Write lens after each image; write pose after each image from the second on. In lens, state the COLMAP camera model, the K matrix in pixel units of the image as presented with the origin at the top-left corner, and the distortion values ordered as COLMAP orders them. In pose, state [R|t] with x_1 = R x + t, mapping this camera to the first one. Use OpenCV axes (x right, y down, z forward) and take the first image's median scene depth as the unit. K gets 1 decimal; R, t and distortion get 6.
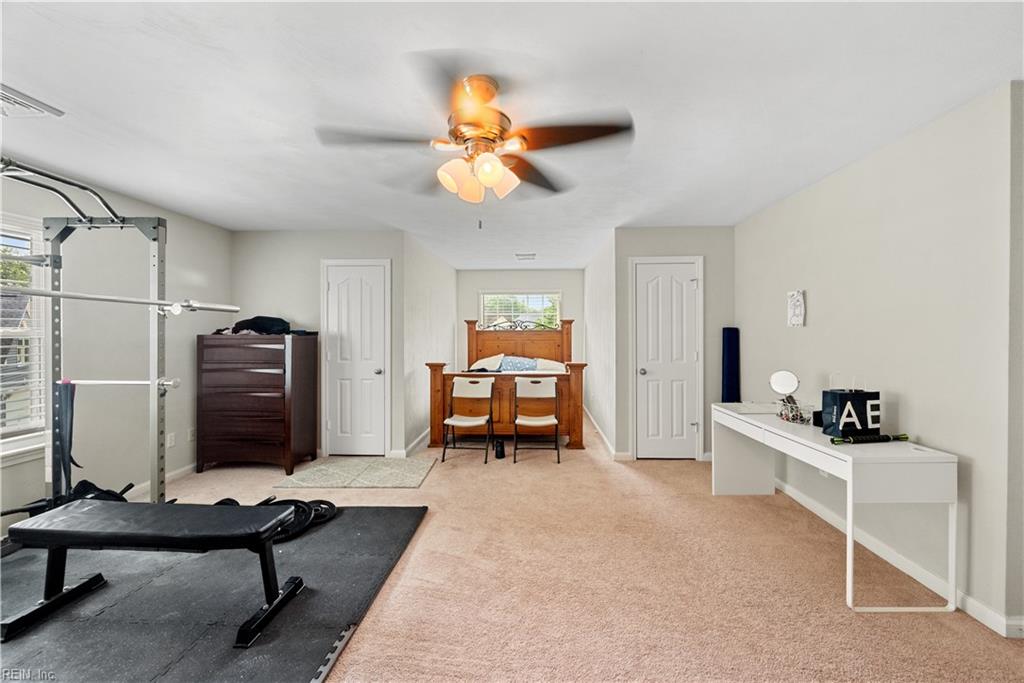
lens RADIAL K [[407.3, 0, 516.4], [0, 407.3, 327.1], [0, 0, 1]] dist [-0.000186, 0.000031]
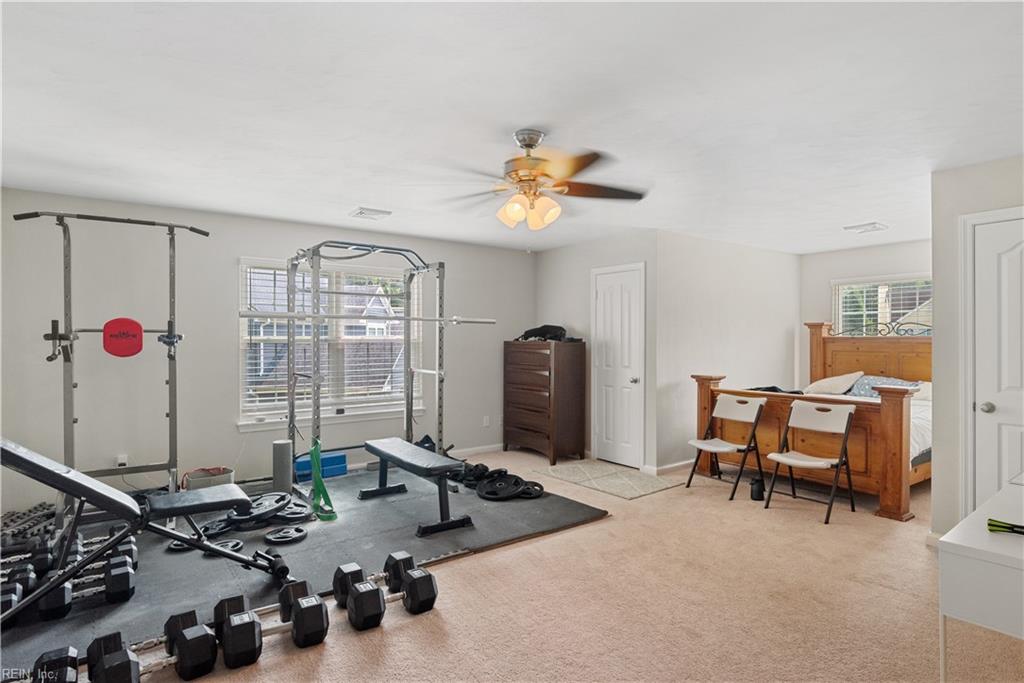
lens RADIAL K [[527.5, 0, 508.7], [0, 527.5, 334.9], [0, 0, 1]] dist [-0.001638, -0.000411]
pose [[0.629754, -0.004126, -0.776784, 0.494573], [0.008195, 0.999966, 0.001332, -0.002343], [0.776751, -0.007205, 0.629766, -0.011256]]
